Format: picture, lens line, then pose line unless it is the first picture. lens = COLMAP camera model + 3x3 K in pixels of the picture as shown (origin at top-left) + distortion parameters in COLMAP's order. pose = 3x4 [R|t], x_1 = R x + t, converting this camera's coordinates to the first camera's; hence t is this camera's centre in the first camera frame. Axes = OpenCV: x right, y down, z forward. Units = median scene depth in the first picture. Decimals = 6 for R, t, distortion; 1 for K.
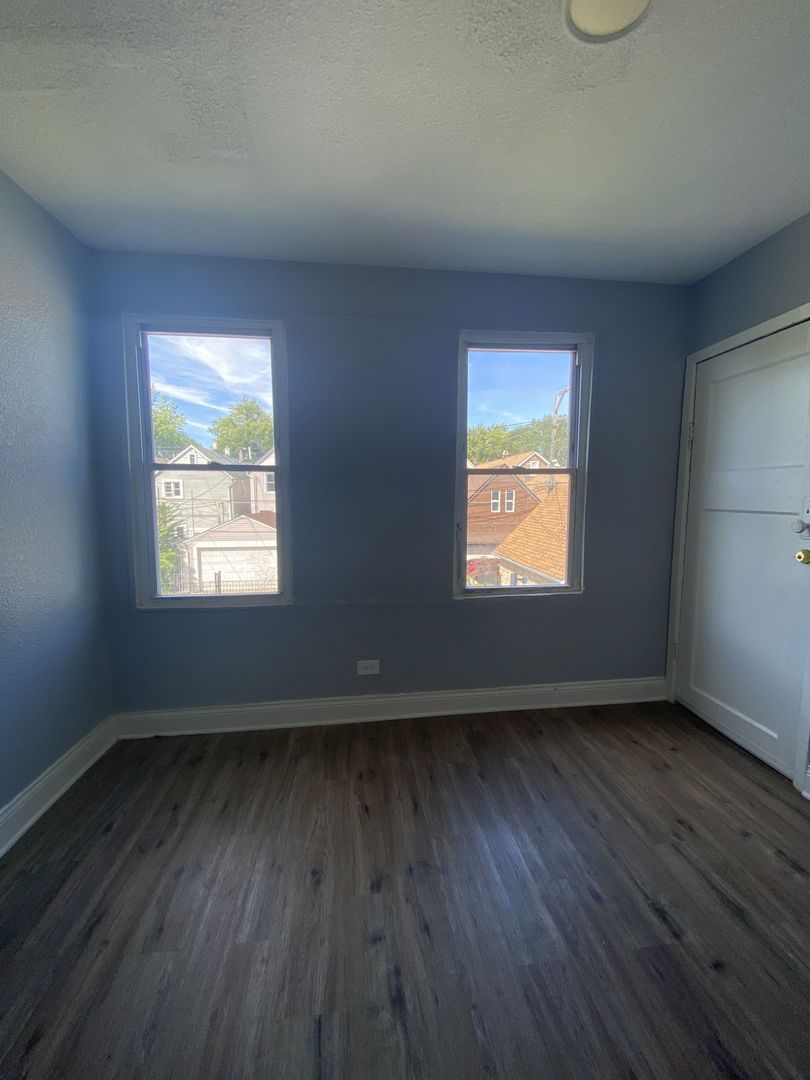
lens RADIAL K [[440.1, 0, 404.4], [0, 440.1, 533.0], [0, 0, 1]] dist [0.026757, -0.022016]
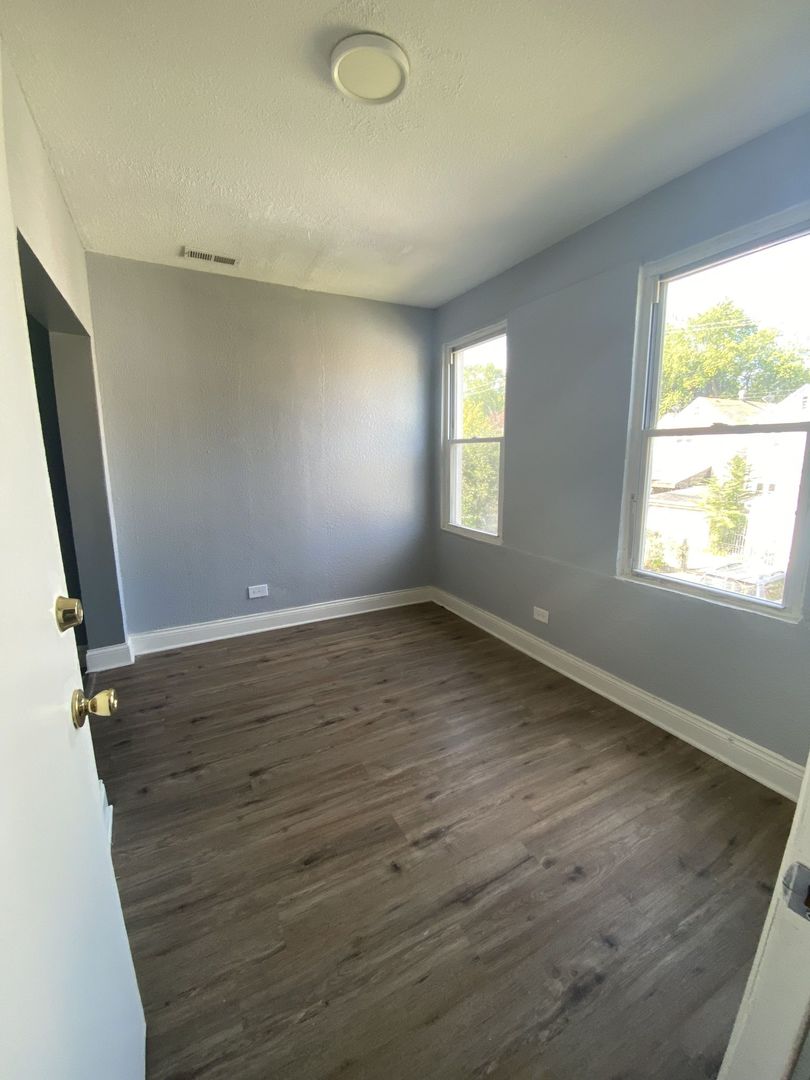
lens RADIAL K [[431.8, 0, 408.8], [0, 431.8, 537.5], [0, 0, 1]] dist [0.001029, -0.012717]
pose [[0.352800, 0.179707, -0.918280, 1.175891], [-0.069342, 0.983707, 0.165870, -0.076635], [0.933126, 0.005157, 0.359513, 0.424067]]
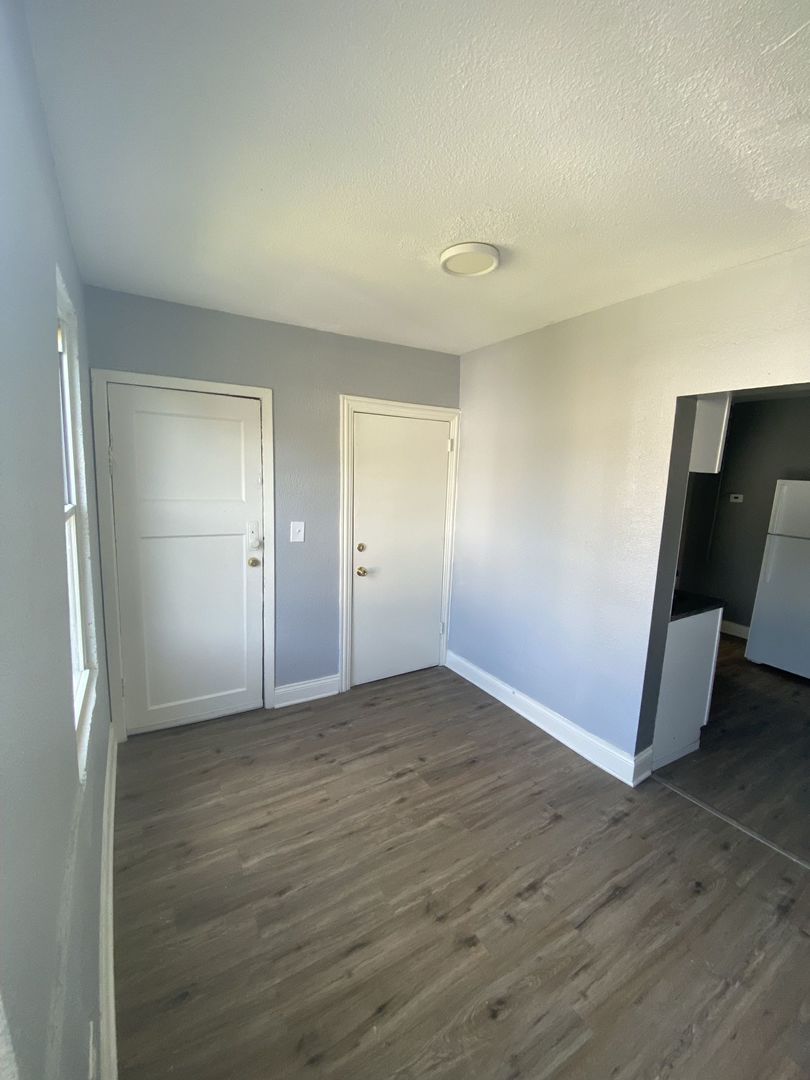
lens RADIAL K [[438.6, 0, 408.8], [0, 438.6, 535.8], [0, 0, 1]] dist [0.013510, -0.018294]
pose [[-0.418134, -0.146511, 0.896492, -0.700141], [0.040120, 0.982966, 0.179356, -0.314886], [-0.907499, 0.110963, -0.405133, 1.268822]]
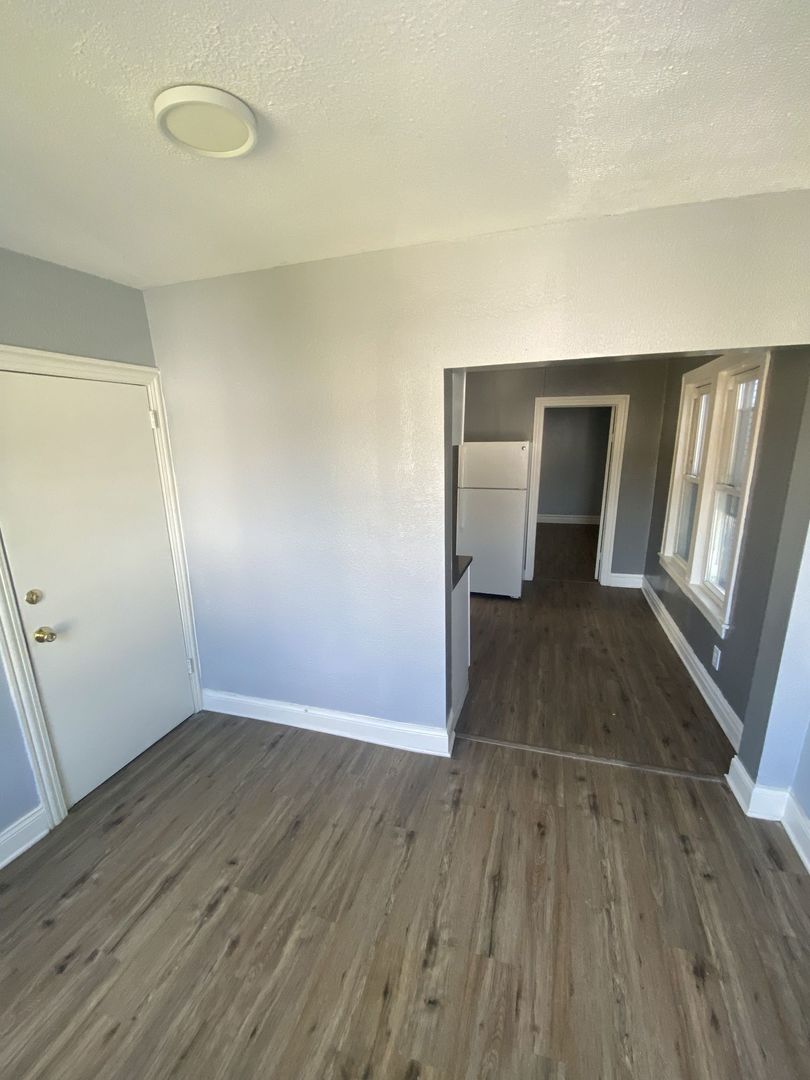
lens RADIAL K [[438.6, 0, 408.8], [0, 438.6, 535.8], [0, 0, 1]] dist [0.013510, -0.018294]
pose [[-0.908756, -0.072654, 0.410955, -0.276998], [0.054927, 0.955340, 0.290361, -0.365577], [-0.413698, 0.286440, -0.864180, 1.233867]]
